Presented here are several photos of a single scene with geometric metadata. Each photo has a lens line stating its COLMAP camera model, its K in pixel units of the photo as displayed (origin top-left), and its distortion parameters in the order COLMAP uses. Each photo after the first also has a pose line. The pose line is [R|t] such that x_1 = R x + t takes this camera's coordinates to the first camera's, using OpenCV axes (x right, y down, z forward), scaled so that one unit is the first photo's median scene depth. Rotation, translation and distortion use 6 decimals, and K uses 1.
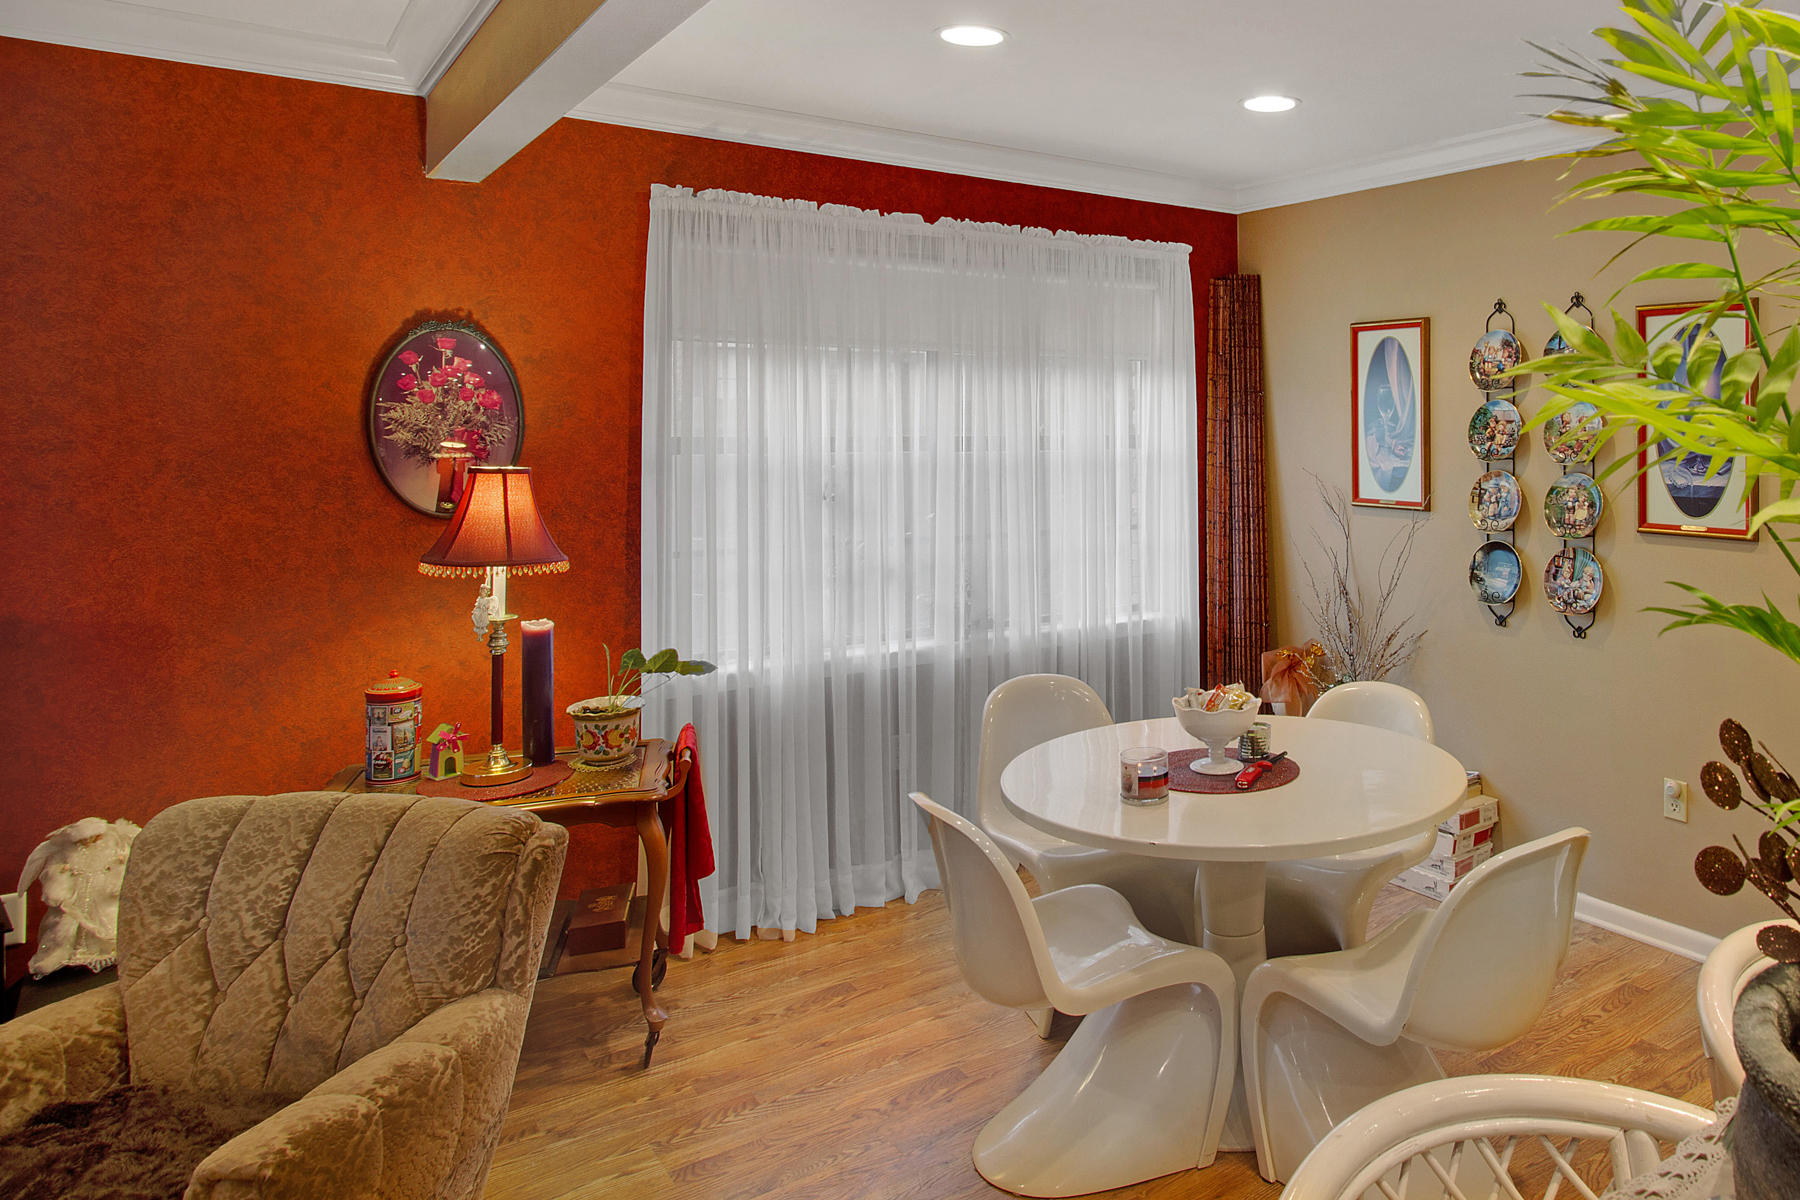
lens RADIAL K [[1267.7, 0, 1219.9], [0, 1267.7, 413.7], [0, 0, 1]] dist [0.007568, 0.000915]
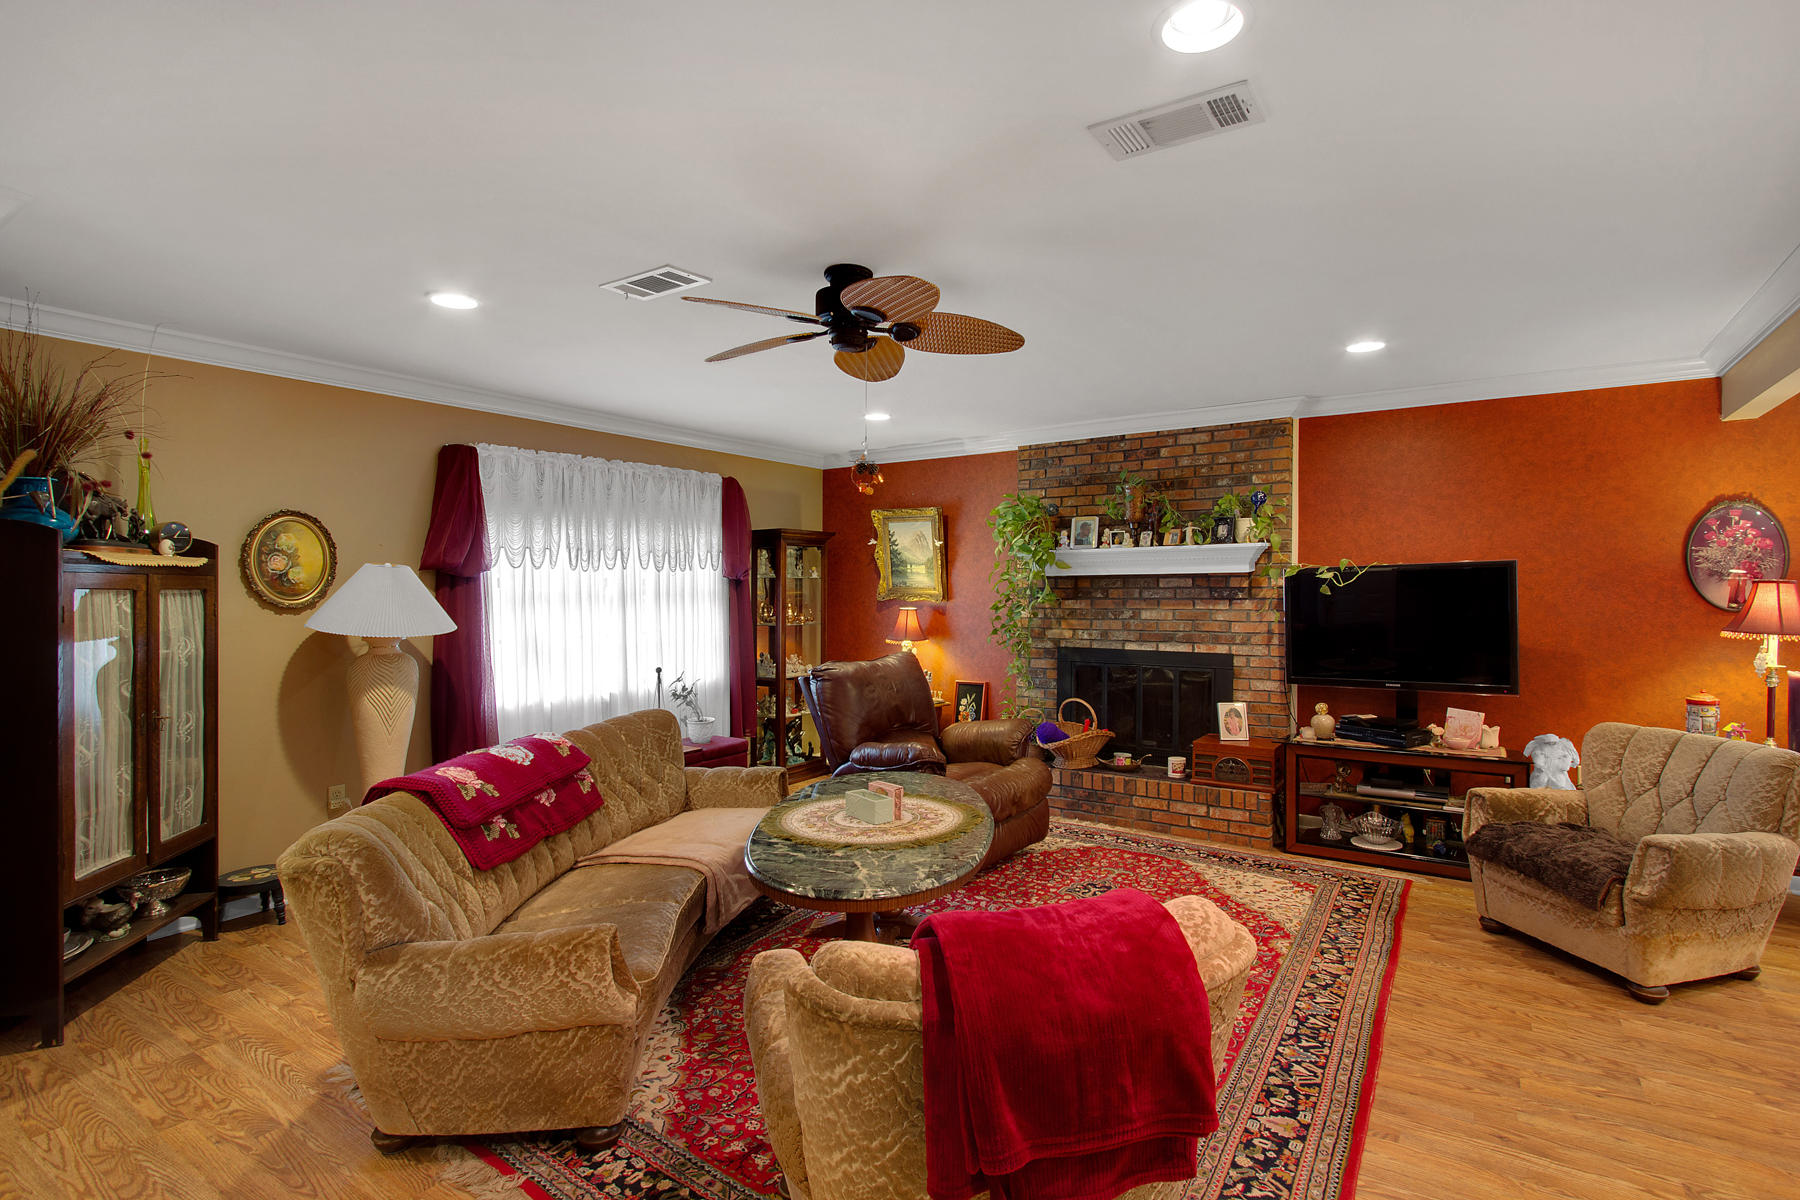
lens RADIAL K [[847.8, 0, 900.0], [0, 847.8, 600.0], [0, 0, 1]] dist [-0.009830, -0.000783]
pose [[0.269290, 0.013040, -0.962971, 0.185340], [0.009858, 0.999819, 0.016295, 0.032217], [0.963009, -0.013881, 0.269113, -0.394142]]
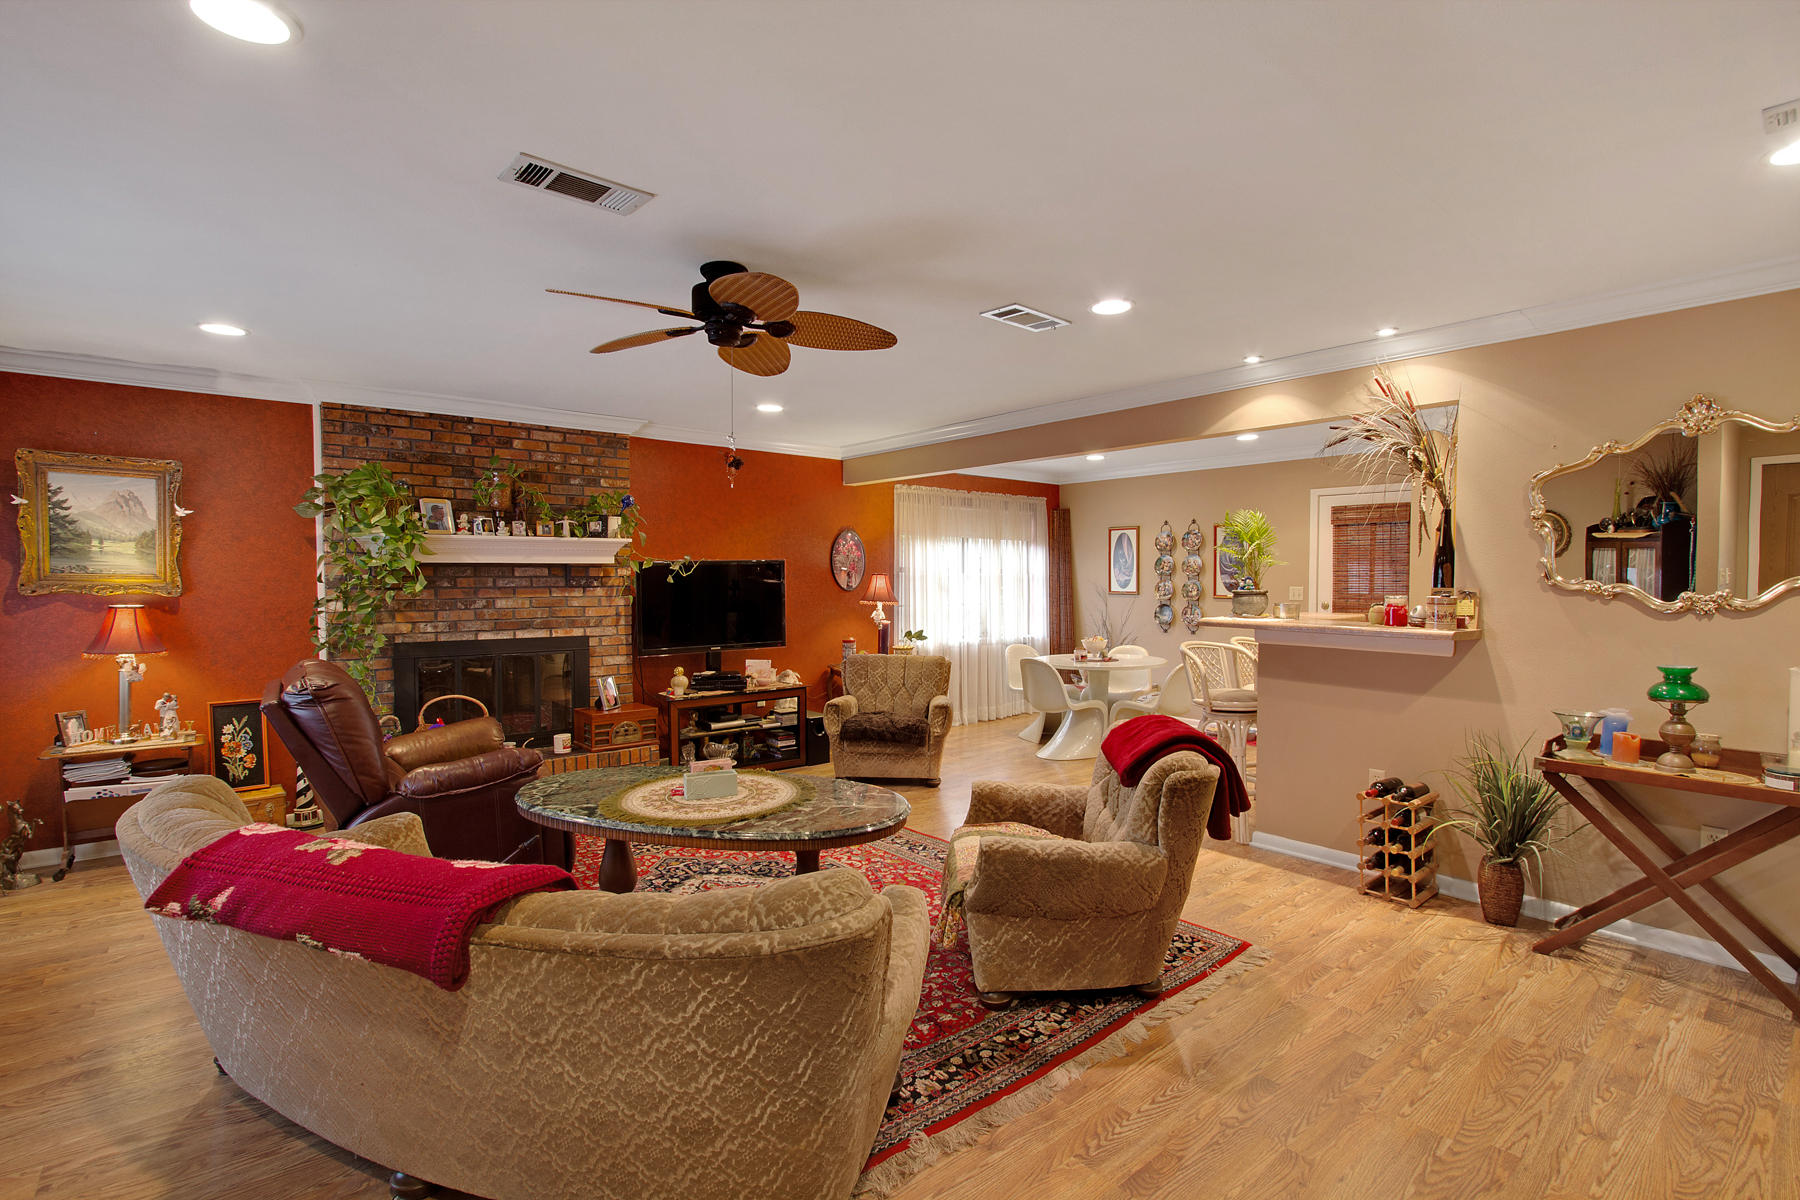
lens RADIAL K [[844.7, 0, 928.9], [0, 844.7, 572.6], [0, 0, 1]] dist [-0.009219, 0.000506]
pose [[0.999942, 0.001038, 0.010684, -0.386735], [-0.001067, 0.999996, 0.002661, 0.028030], [-0.010681, -0.002672, 0.999939, -1.050322]]
